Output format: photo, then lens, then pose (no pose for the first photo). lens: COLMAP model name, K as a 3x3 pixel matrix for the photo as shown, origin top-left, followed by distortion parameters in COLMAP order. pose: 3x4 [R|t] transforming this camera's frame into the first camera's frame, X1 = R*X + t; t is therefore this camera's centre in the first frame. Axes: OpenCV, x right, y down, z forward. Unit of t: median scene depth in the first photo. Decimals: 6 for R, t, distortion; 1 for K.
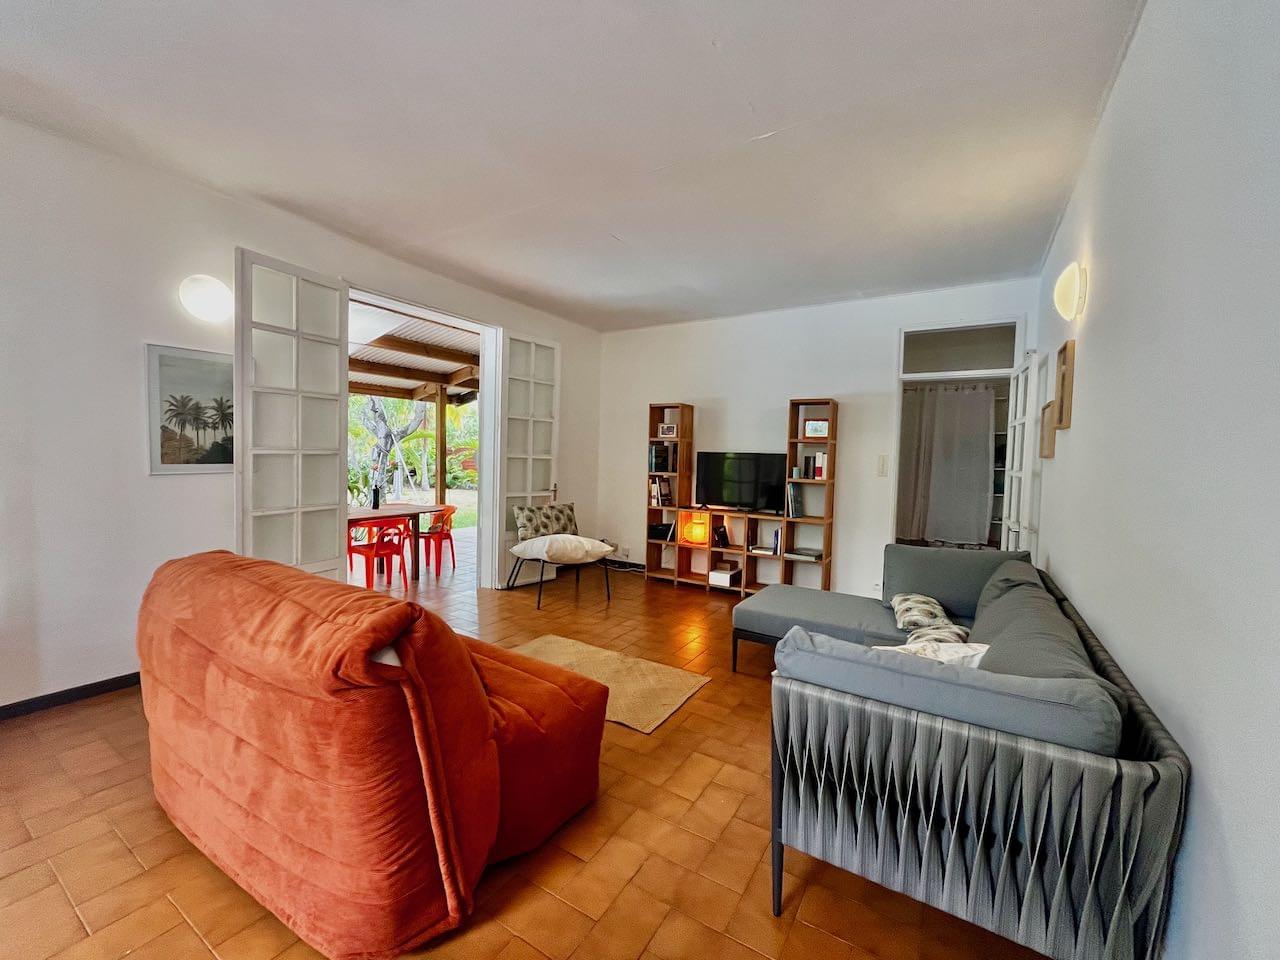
lens RADIAL K [[525.5, 0, 640.0], [0, 525.5, 480.0], [0, 0, 1]] dist [-0.000322, 0.000067]
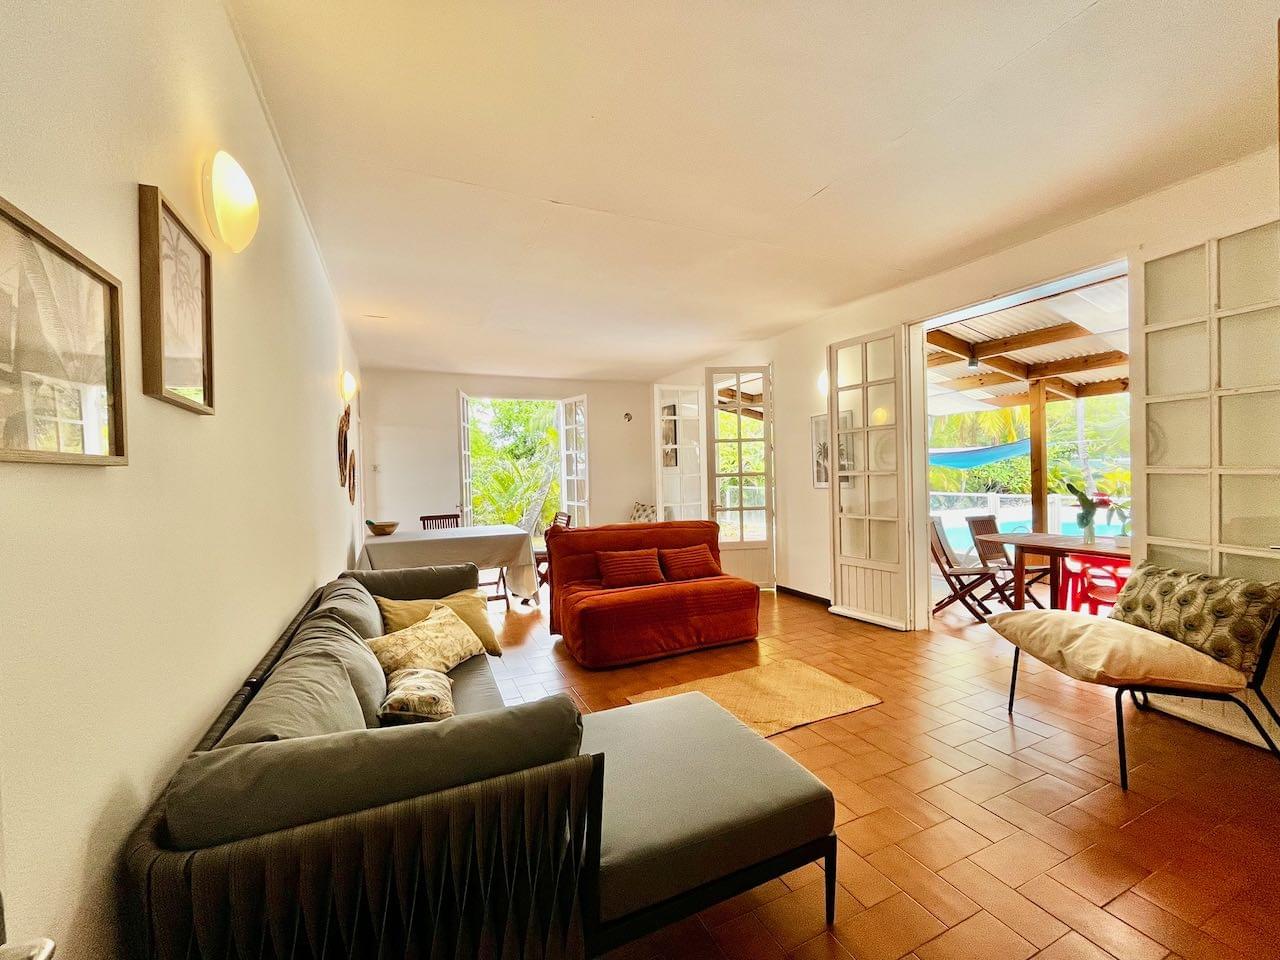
lens RADIAL K [[525.5, 0, 640.0], [0, 525.5, 480.0], [0, 0, 1]] dist [-0.000322, 0.000067]
pose [[-0.553243, 0.004118, -0.833010, 0.777171], [-0.023731, 0.999504, 0.020702, -0.052149], [0.832682, 0.031222, -0.552871, 1.279749]]
